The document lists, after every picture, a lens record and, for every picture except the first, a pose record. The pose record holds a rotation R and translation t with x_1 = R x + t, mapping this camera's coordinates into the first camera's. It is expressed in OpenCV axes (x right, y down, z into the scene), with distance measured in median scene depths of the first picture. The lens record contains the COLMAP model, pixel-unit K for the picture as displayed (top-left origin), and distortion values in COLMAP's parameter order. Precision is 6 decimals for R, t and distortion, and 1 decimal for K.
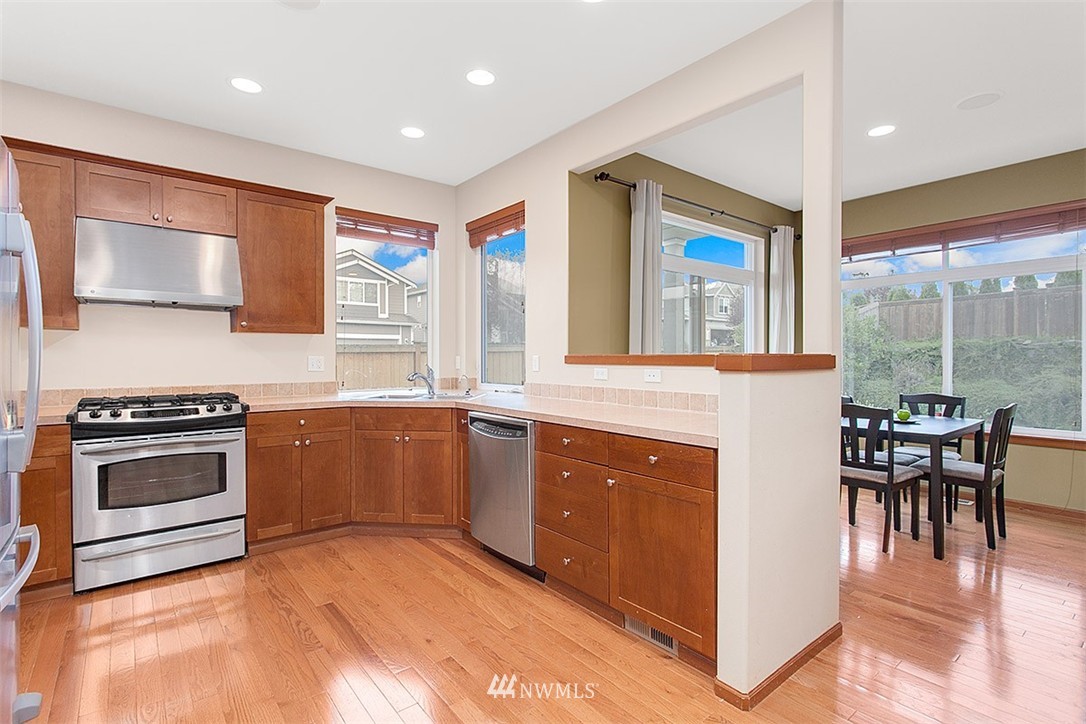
lens RADIAL K [[518.4, 0, 547.9], [0, 518.4, 358.0], [0, 0, 1]] dist [-0.003046, 0.002860]
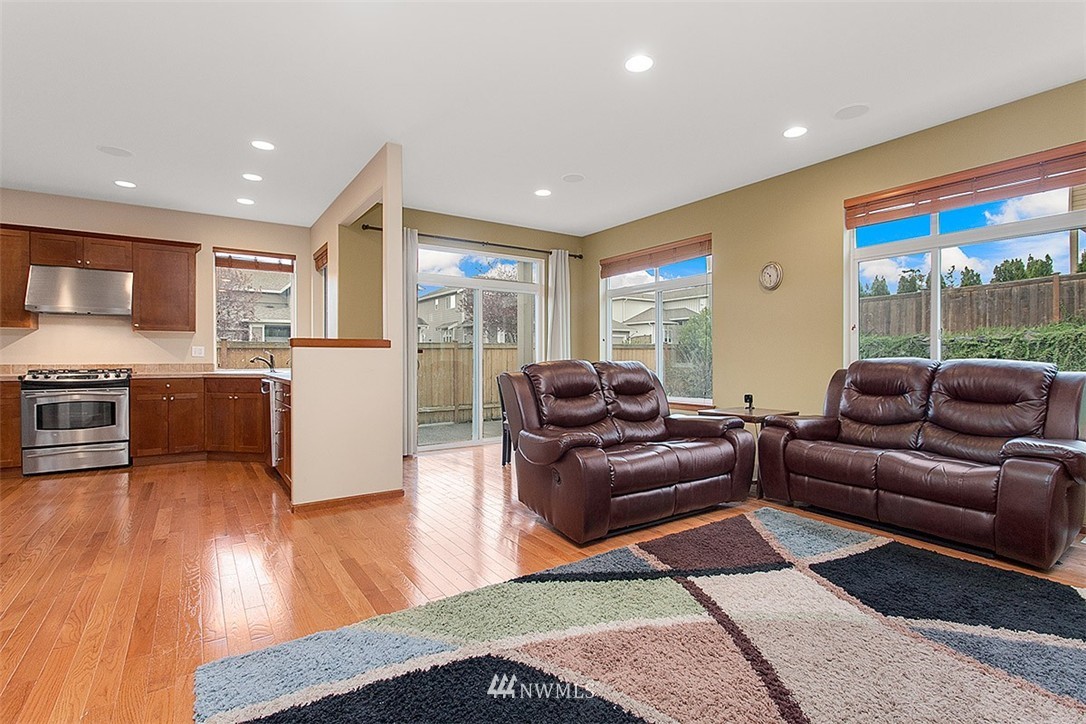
lens RADIAL K [[518.4, 0, 545.8], [0, 518.4, 361.8], [0, 0, 1]] dist [-0.003046, 0.002860]
pose [[0.996147, 0.000417, -0.087698, 0.805202], [0.000008, 0.999988, 0.004853, 0.039030], [0.087699, -0.004835, 0.996135, -0.484026]]
